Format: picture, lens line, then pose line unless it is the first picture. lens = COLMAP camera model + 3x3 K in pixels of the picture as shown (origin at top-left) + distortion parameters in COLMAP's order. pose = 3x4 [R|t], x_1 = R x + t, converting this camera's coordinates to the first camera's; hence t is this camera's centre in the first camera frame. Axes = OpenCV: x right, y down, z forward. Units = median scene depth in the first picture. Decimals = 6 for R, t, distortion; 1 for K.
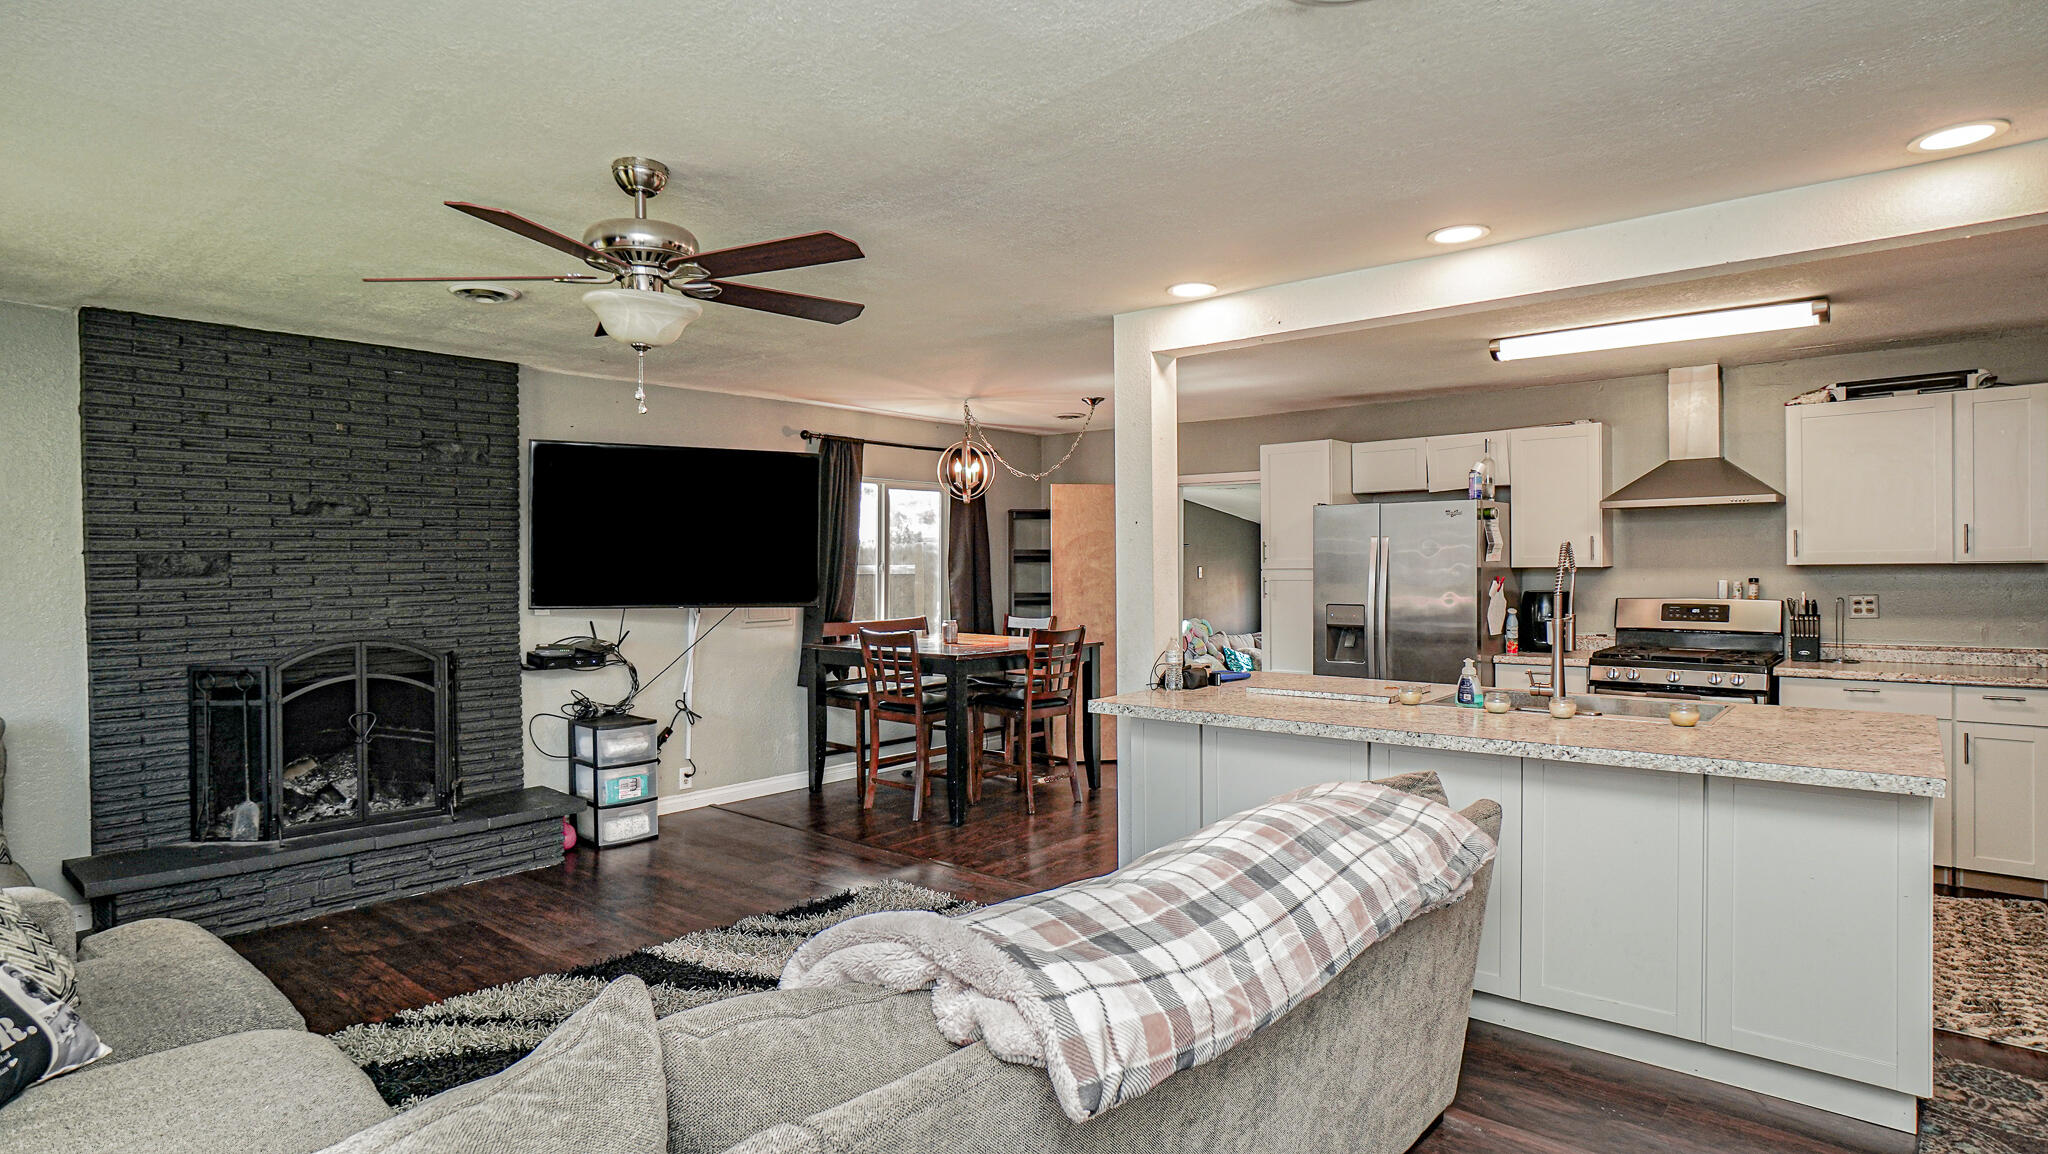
lens RADIAL K [[1129.3, 0, 1024.0], [0, 1129.3, 577.0], [0, 0, 1]] dist [-0.017550, 0.022108]
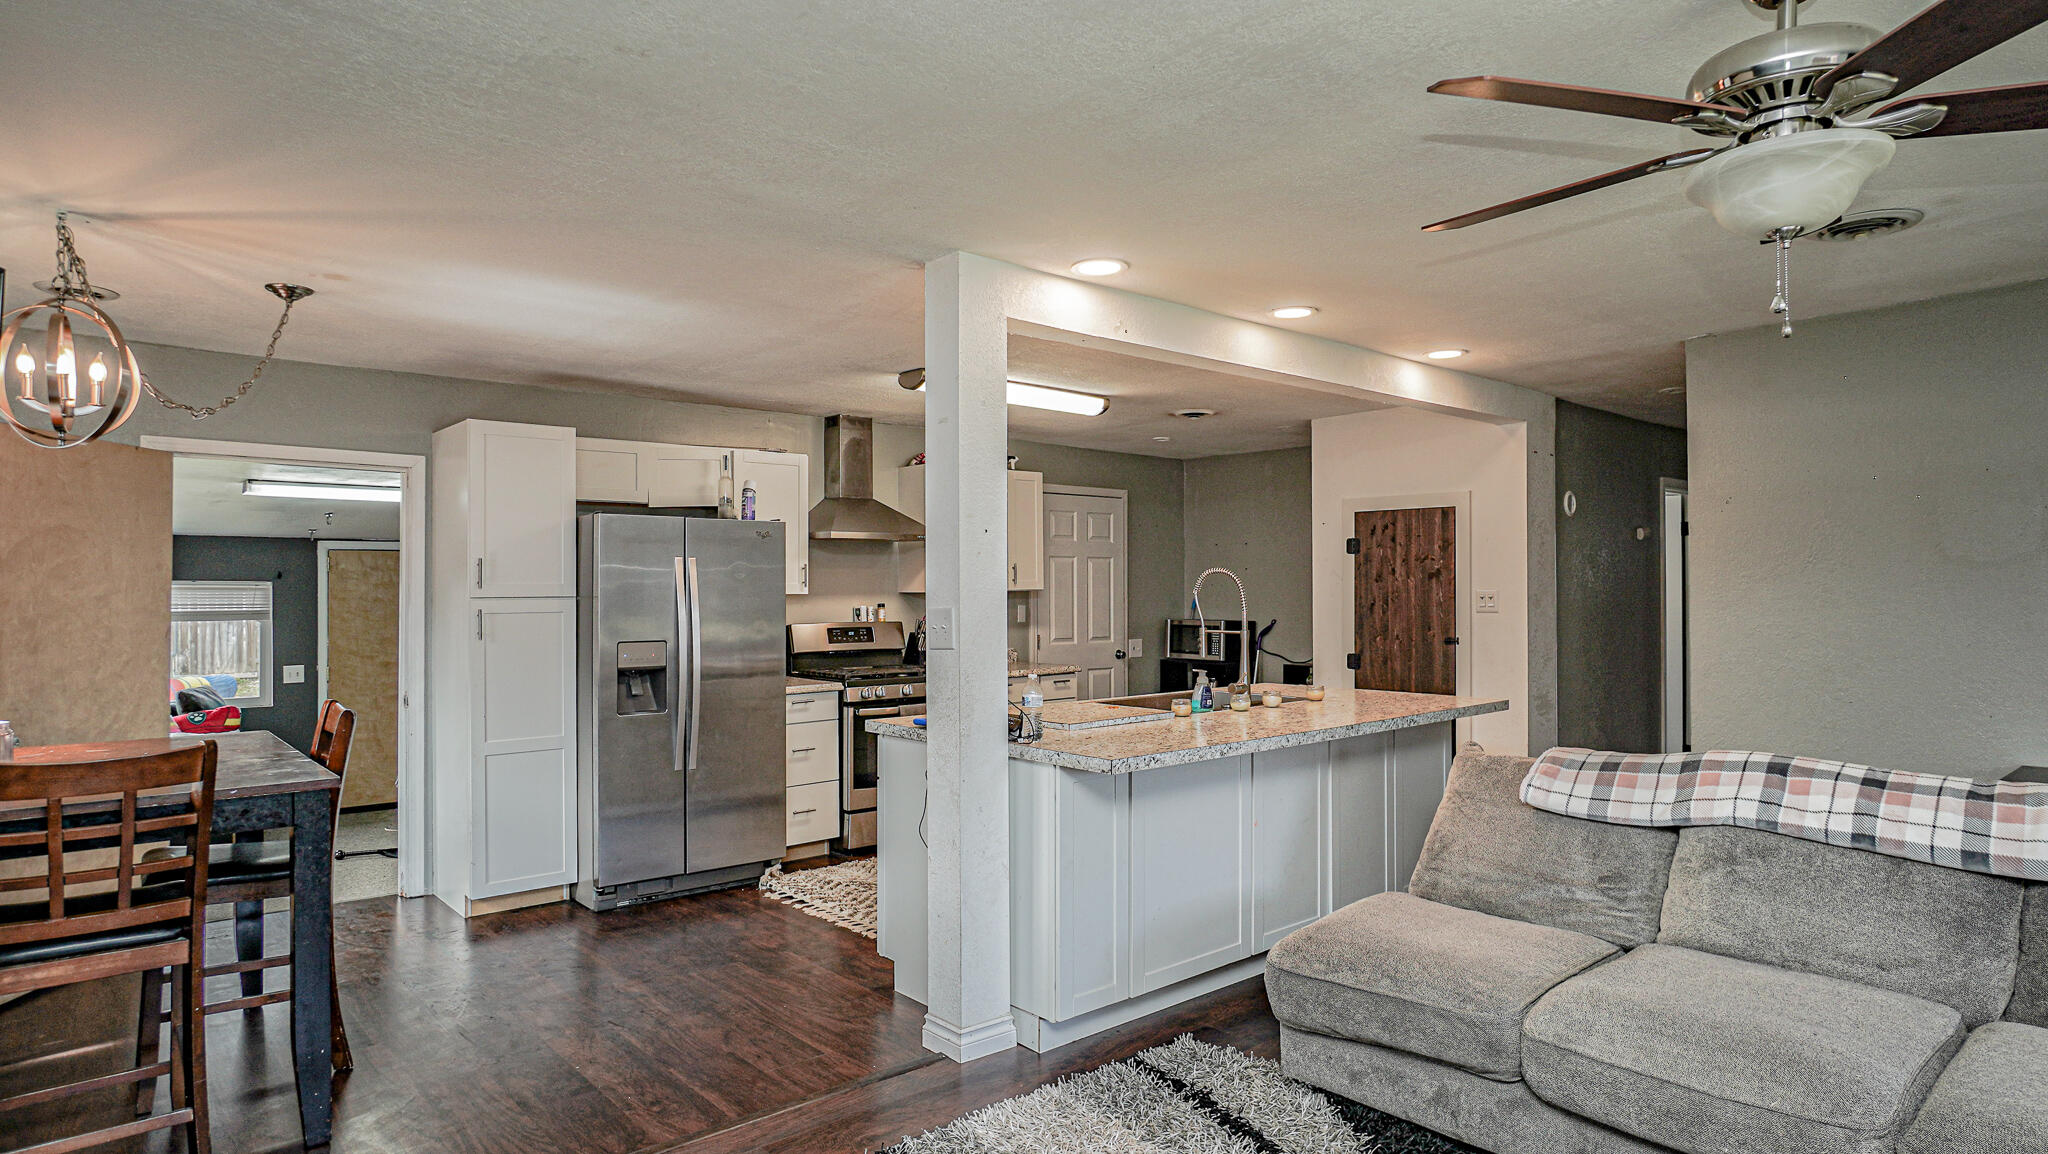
lens RADIAL K [[1176.0, 0, 1024.0], [0, 1176.0, 577.0], [0, 0, 1]] dist [-0.001721, -0.000351]
pose [[0.125772, 0.016150, 0.991928, -0.549298], [0.014897, 0.999724, -0.018166, -0.001938], [-0.991947, 0.017061, 0.125497, 0.690266]]
